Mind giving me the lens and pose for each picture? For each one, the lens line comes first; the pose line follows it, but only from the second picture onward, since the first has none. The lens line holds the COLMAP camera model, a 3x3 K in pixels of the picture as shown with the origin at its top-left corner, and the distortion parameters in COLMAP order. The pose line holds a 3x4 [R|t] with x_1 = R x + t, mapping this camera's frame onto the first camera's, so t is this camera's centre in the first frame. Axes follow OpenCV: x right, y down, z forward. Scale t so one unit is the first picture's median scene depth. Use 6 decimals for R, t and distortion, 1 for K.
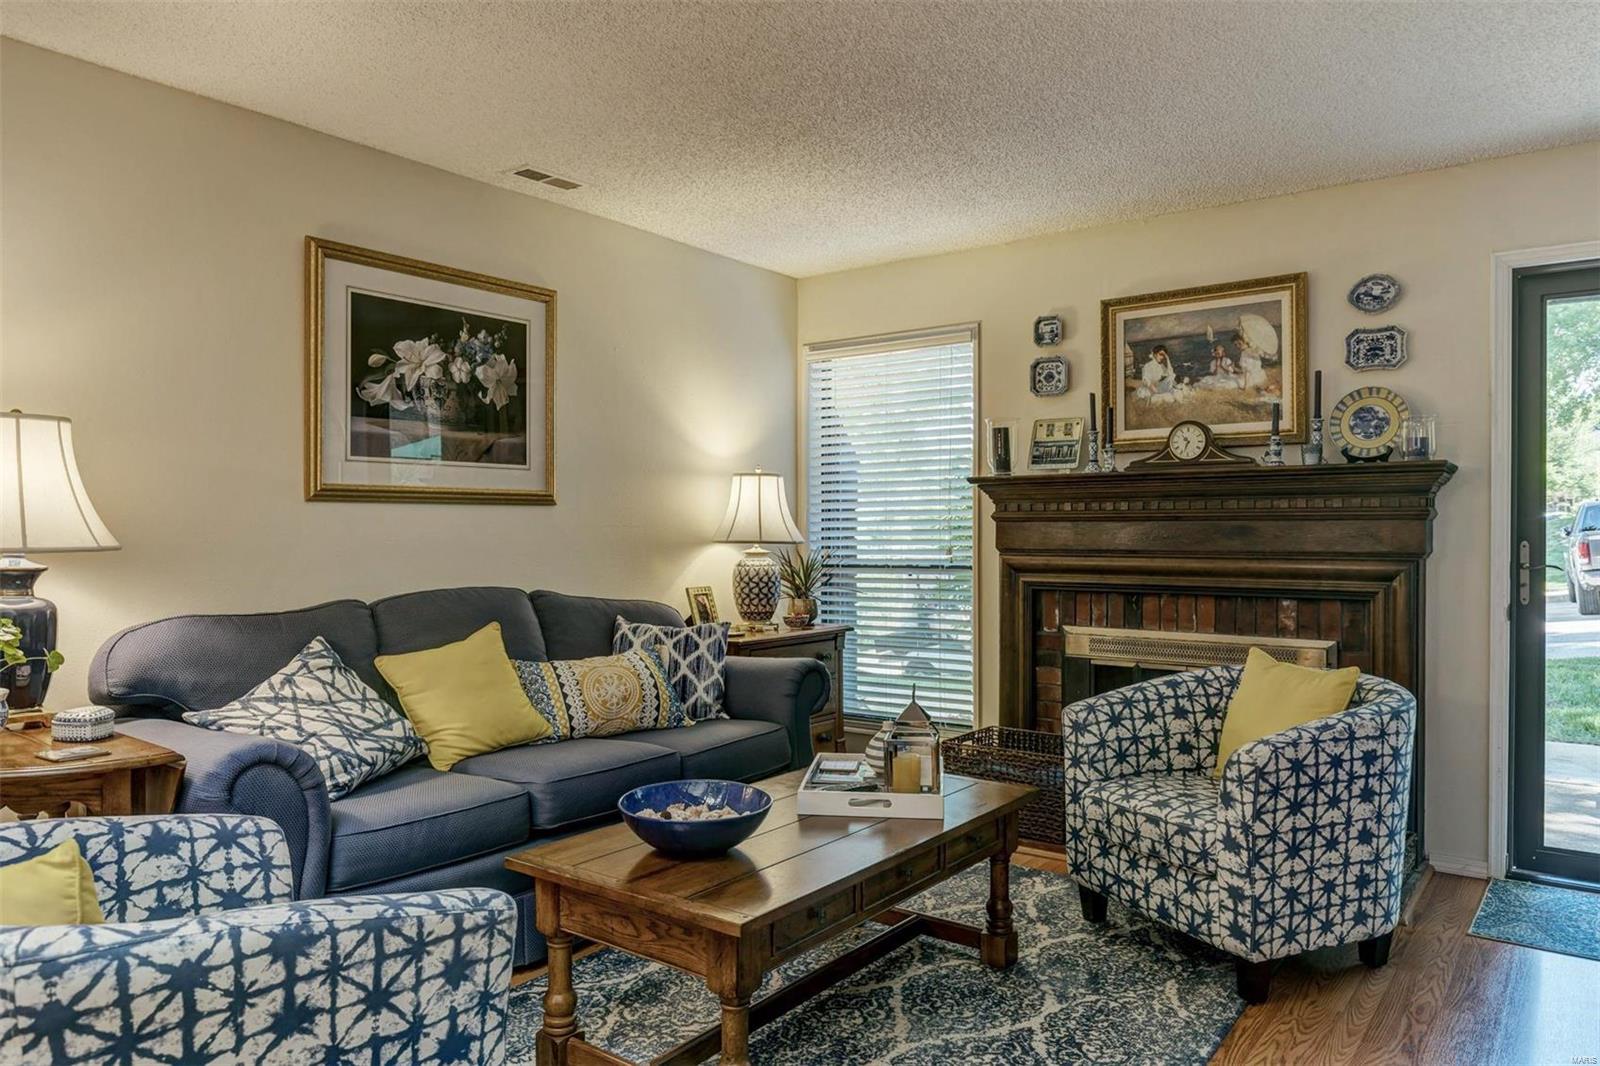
lens RADIAL K [[1134.8, 0, 806.5], [0, 1134.8, 535.6], [0, 0, 1]] dist [0.008101, -0.012232]
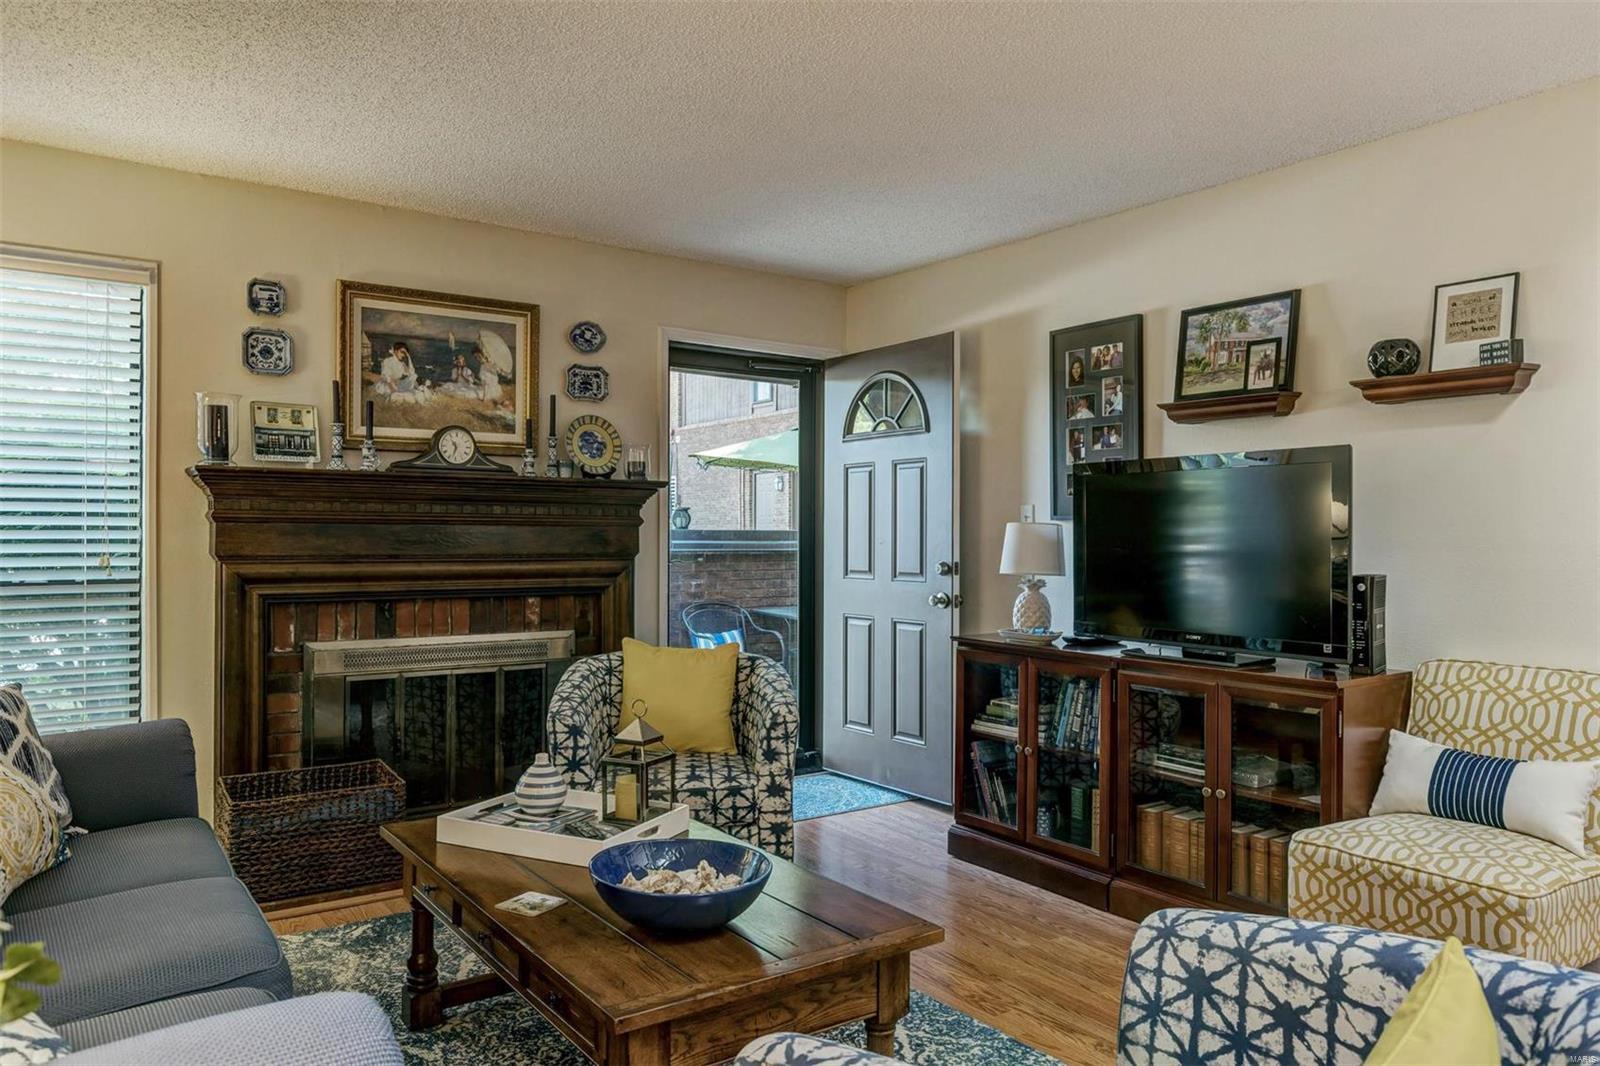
lens RADIAL K [[1134.8, 0, 796.3], [0, 1134.8, 530.1], [0, 0, 1]] dist [0.008101, -0.012232]
pose [[0.267127, 0.004037, 0.963653, -0.545004], [-0.003807, 0.999988, -0.003133, -0.006255], [-0.963654, -0.002831, 0.267139, 0.429663]]
